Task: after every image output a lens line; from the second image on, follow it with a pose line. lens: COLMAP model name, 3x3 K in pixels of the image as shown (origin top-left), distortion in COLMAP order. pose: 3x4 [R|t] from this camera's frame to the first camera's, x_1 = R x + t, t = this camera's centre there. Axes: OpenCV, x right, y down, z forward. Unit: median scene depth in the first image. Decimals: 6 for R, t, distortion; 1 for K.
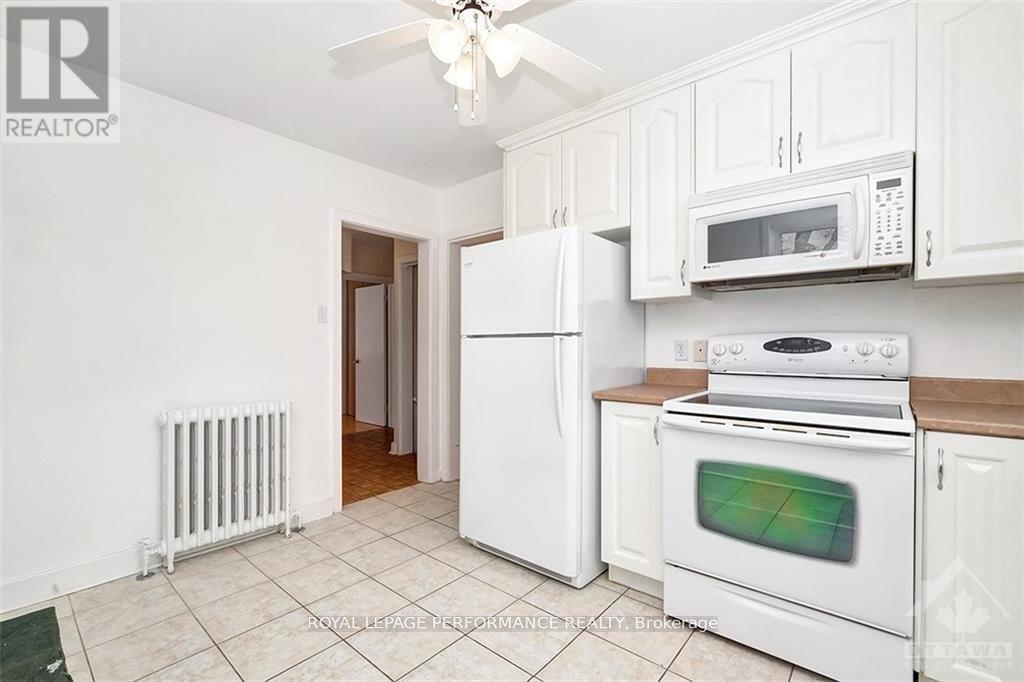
lens RADIAL K [[451.9, 0, 503.7], [0, 451.9, 346.6], [0, 0, 1]] dist [-0.000009, 0.000311]
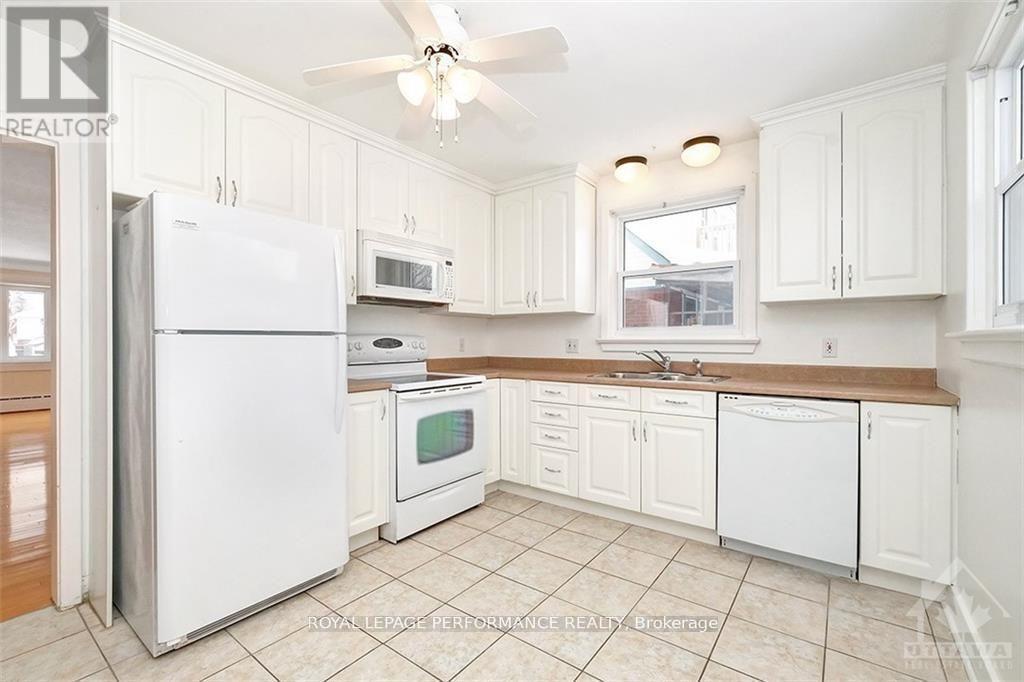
lens RADIAL K [[451.9, 0, 501.6], [0, 451.9, 343.1], [0, 0, 1]] dist [-0.000009, 0.000311]
pose [[-0.064189, -0.003564, 0.997931, -0.984154], [0.006670, 0.999970, 0.004000, -0.007167], [-0.997915, 0.006913, -0.064163, 0.742485]]
